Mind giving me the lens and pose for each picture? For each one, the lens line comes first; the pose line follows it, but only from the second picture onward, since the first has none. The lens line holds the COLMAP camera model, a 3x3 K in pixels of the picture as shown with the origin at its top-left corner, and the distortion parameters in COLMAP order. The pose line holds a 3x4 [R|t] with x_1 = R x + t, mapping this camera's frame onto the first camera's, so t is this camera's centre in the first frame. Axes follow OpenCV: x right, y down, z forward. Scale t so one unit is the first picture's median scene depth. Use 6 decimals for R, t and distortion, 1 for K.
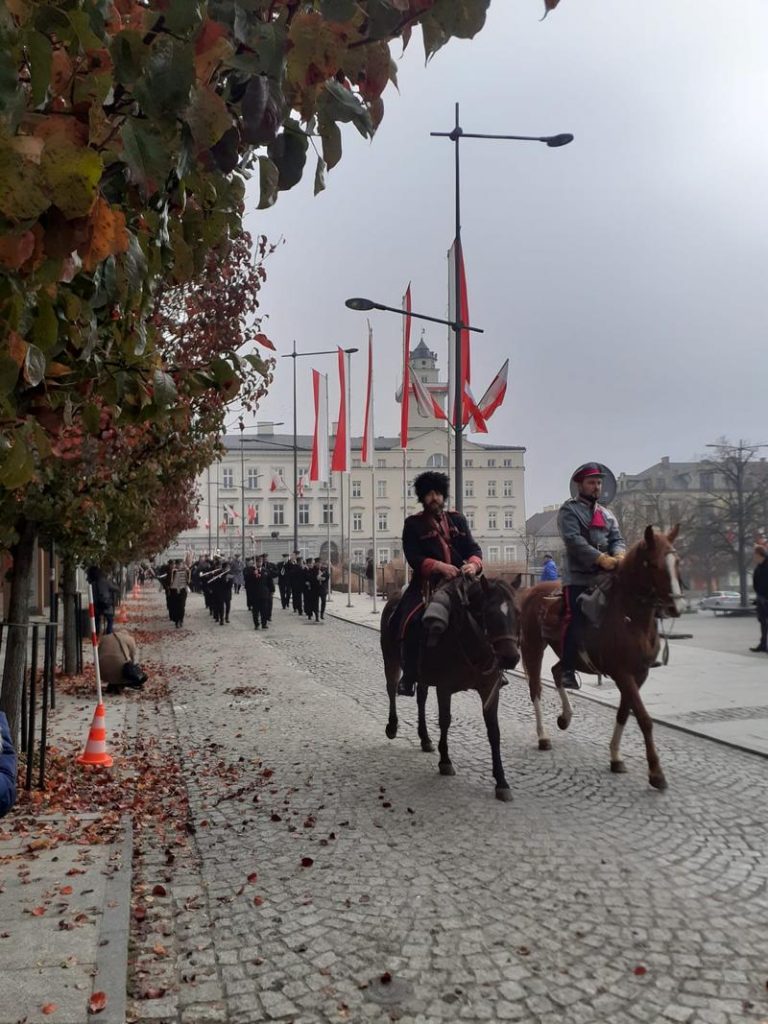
lens RADIAL K [[836.0, 0, 379.7], [0, 836.0, 515.6], [0, 0, 1]] dist [0.020408, -0.015167]
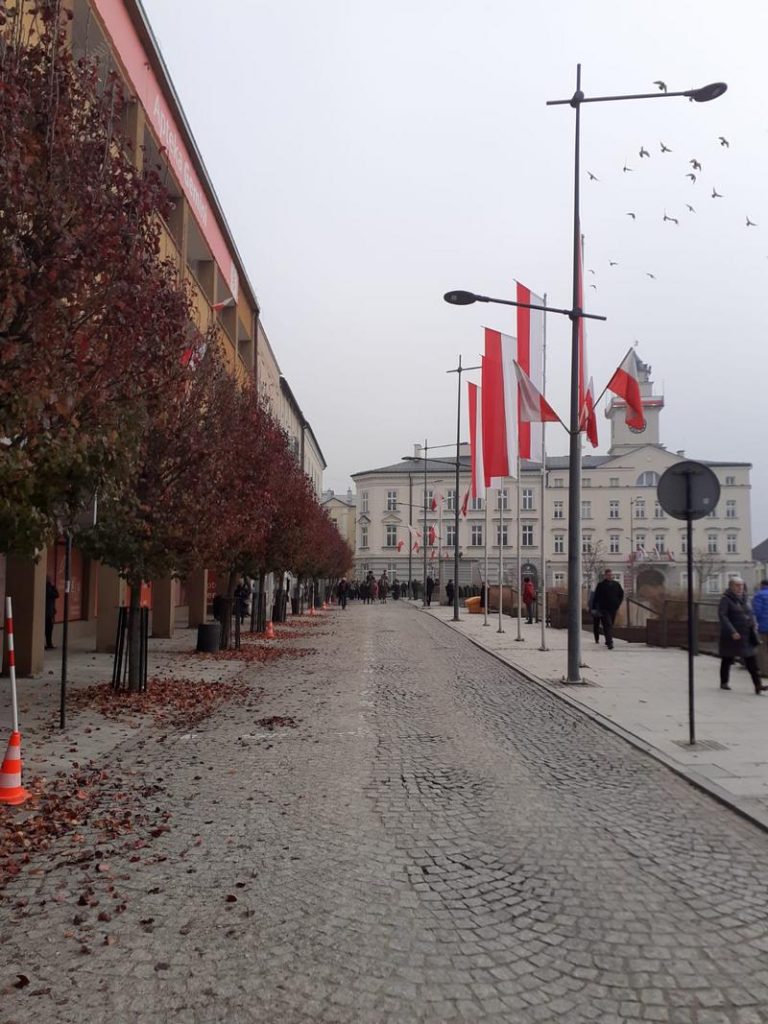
lens RADIAL K [[836.0, 0, 375.7], [0, 836.0, 517.7], [0, 0, 1]] dist [0.020408, -0.015167]
pose [[0.967105, 0.003391, -0.254355, 0.350623], [-0.009383, 0.999706, -0.022349, 0.019856], [0.254205, 0.024000, 0.966853, 0.315191]]
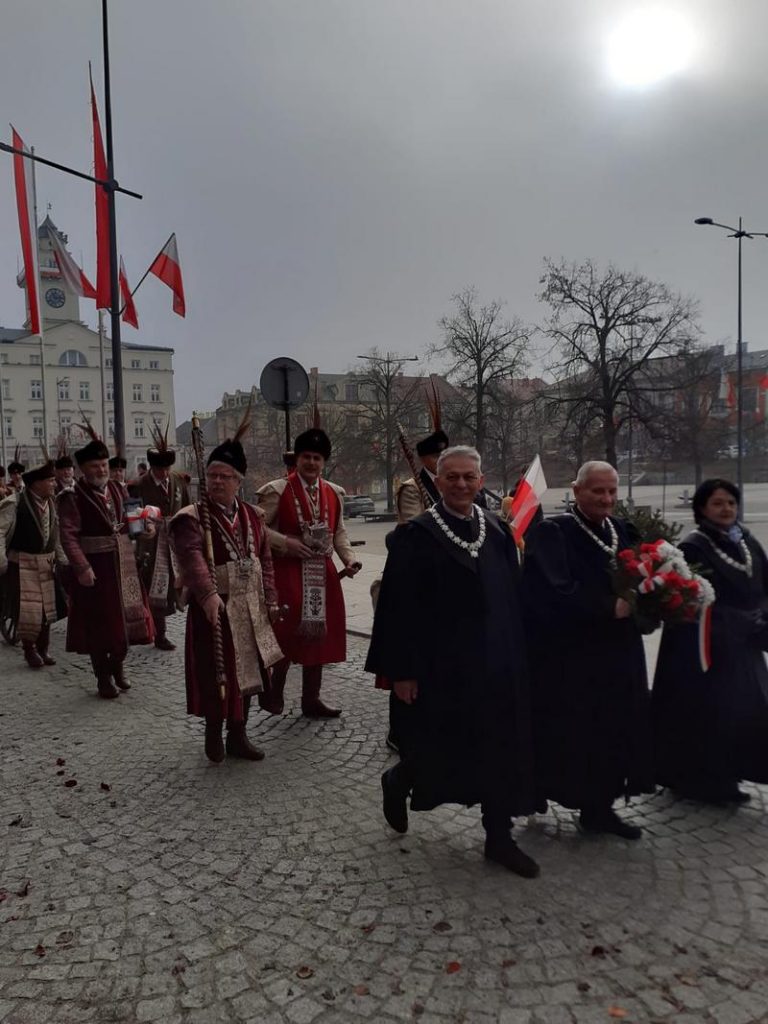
lens RADIAL K [[851.3, 0, 397.6], [0, 851.3, 531.4], [0, 0, 1]] dist [0.037092, -0.027759]
pose [[0.908432, -0.033995, 0.416648, -0.041898], [-0.018013, 0.992579, 0.120262, 0.018110], [-0.417645, -0.116755, 0.901078, 0.208223]]
